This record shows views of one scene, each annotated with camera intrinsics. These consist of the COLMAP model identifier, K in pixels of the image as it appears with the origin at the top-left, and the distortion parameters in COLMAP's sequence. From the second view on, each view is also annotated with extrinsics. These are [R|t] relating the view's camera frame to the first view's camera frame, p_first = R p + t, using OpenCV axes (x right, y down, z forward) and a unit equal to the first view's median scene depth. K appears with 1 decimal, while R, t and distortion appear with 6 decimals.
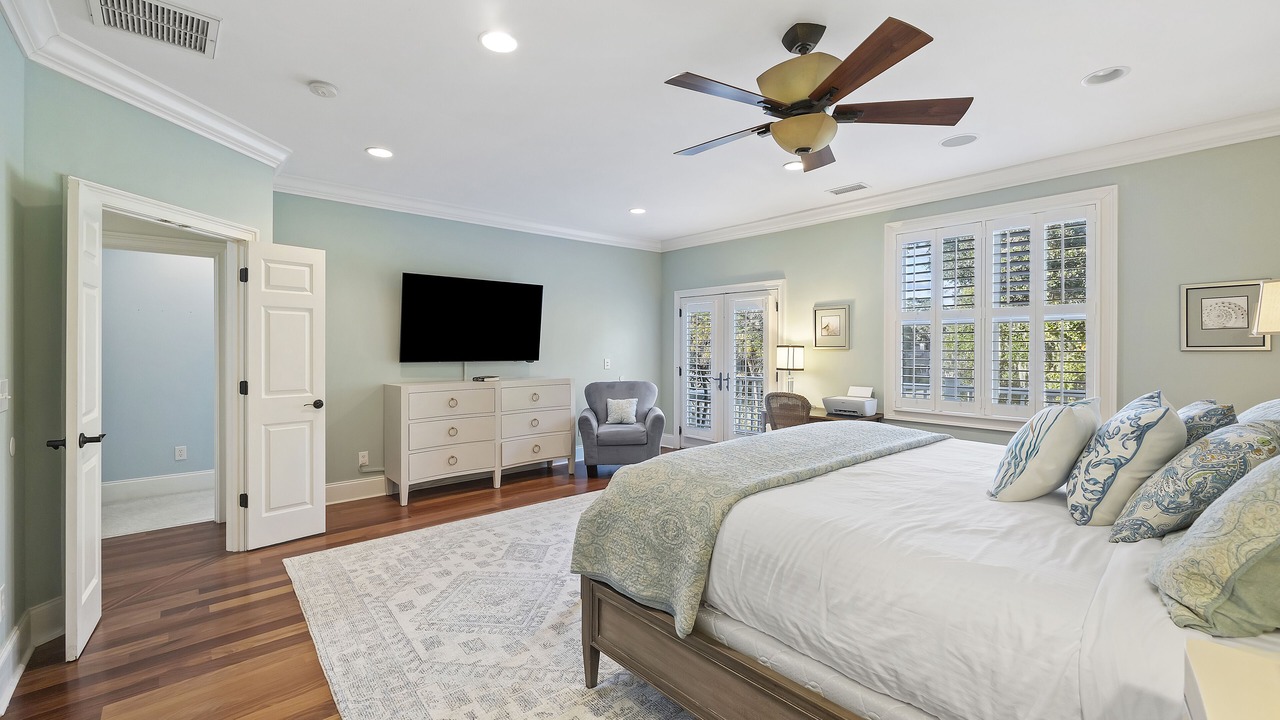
lens RADIAL K [[536.2, 0, 637.9], [0, 536.2, 347.0], [0, 0, 1]] dist [-0.001234, -0.000330]
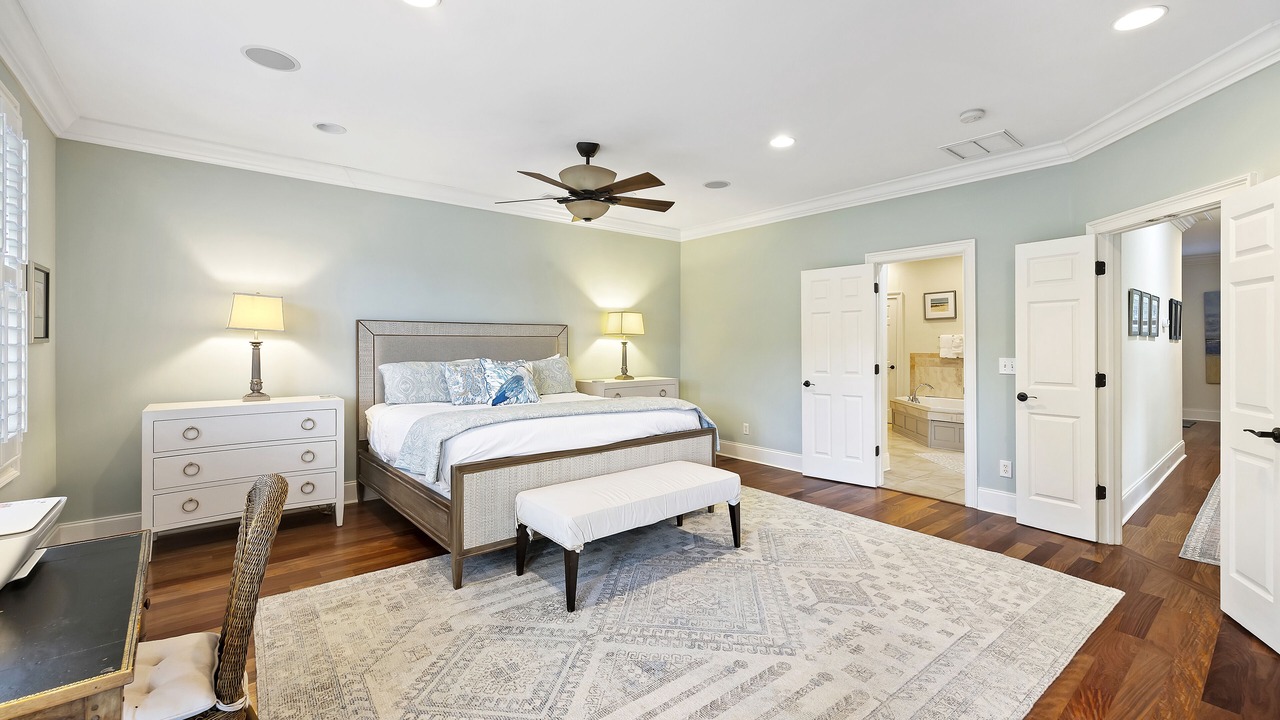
lens RADIAL K [[536.2, 0, 637.9], [0, 536.2, 347.0], [0, 0, 1]] dist [-0.001234, -0.000330]
pose [[-0.999170, -0.000721, 0.040739, 0.066583], [-0.000492, 0.999984, 0.005631, 0.009288], [-0.040743, 0.005606, -0.999154, 1.965258]]
